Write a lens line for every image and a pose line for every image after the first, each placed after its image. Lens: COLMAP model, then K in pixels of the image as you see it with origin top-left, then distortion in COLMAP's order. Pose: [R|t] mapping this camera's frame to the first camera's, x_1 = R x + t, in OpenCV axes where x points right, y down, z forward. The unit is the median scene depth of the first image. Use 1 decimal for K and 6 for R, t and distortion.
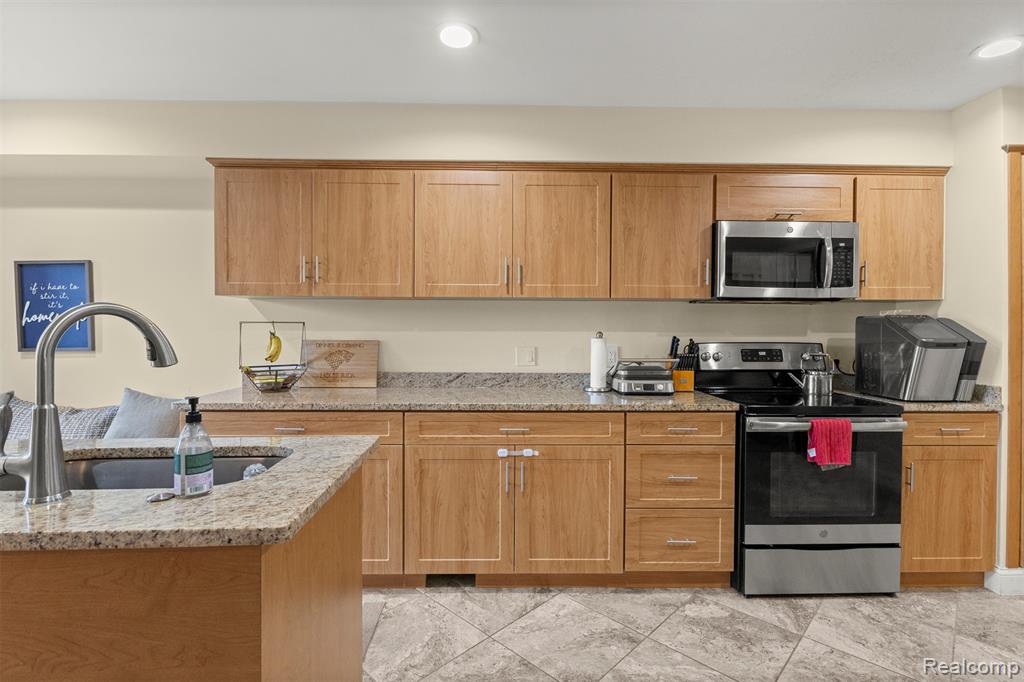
lens RADIAL K [[481.2, 0, 517.2], [0, 481.2, 337.0], [0, 0, 1]] dist [-0.000161, -0.000408]
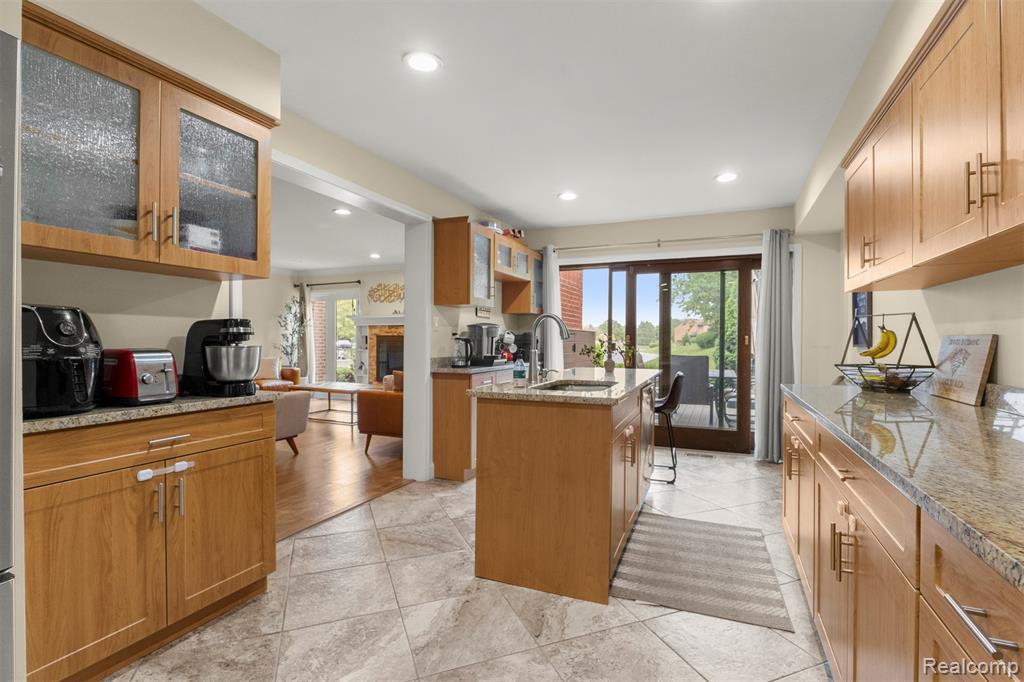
lens RADIAL K [[481.2, 0, 515.5], [0, 481.2, 345.3], [0, 0, 1]] dist [-0.000161, -0.000408]
pose [[-0.418002, 0.002372, -0.908443, 0.626388], [-0.015852, 0.999825, 0.009905, 0.028773], [0.908308, 0.018541, -0.417892, 0.781313]]
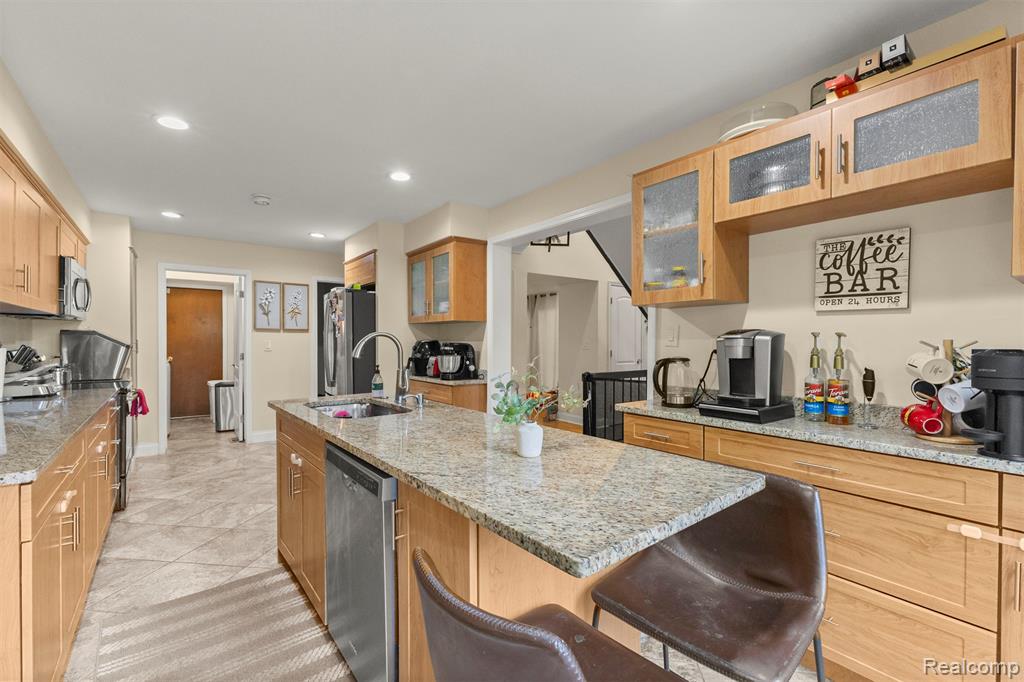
lens RADIAL K [[443.8, 0, 521.6], [0, 443.8, 344.6], [0, 0, 1]] dist [0.007166, -0.000428]
pose [[-0.603115, -0.011342, 0.797573, -1.308746], [0.003494, 0.999852, 0.016860, -0.016534], [-0.797646, 0.012955, -0.602986, 0.747203]]
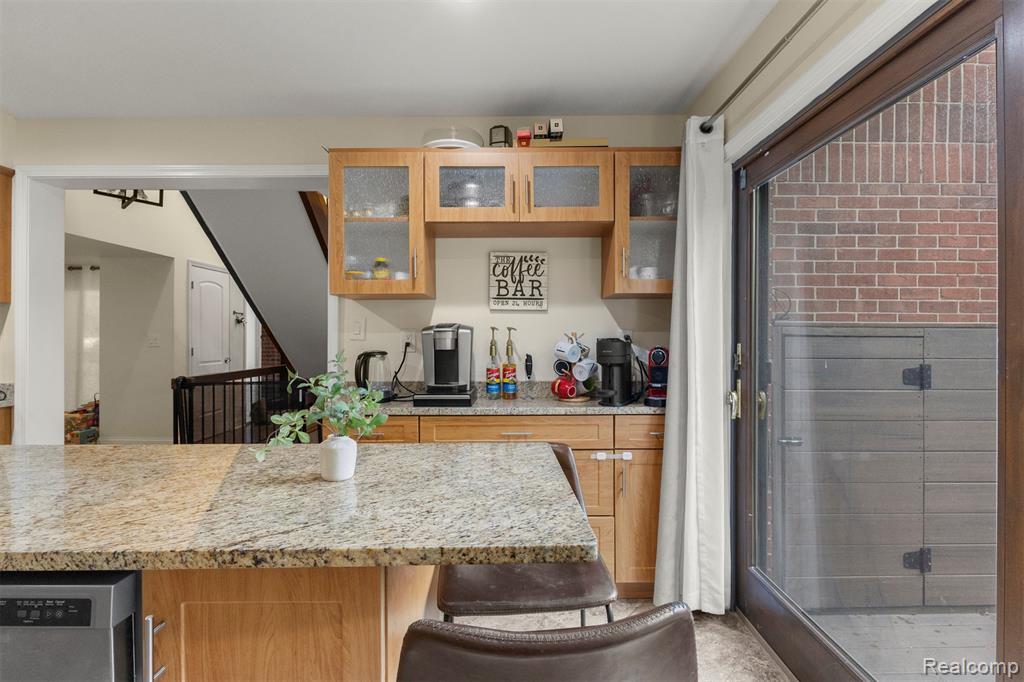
lens RADIAL K [[457.2, 0, 512.1], [0, 457.2, 333.2], [0, 0, 1]] dist [-0.004944, -0.000740]
pose [[-0.999866, -0.001702, 0.016295, -1.058062], [-0.001653, 0.999994, 0.003019, -0.012216], [-0.016300, 0.002992, -0.999863, 0.847357]]
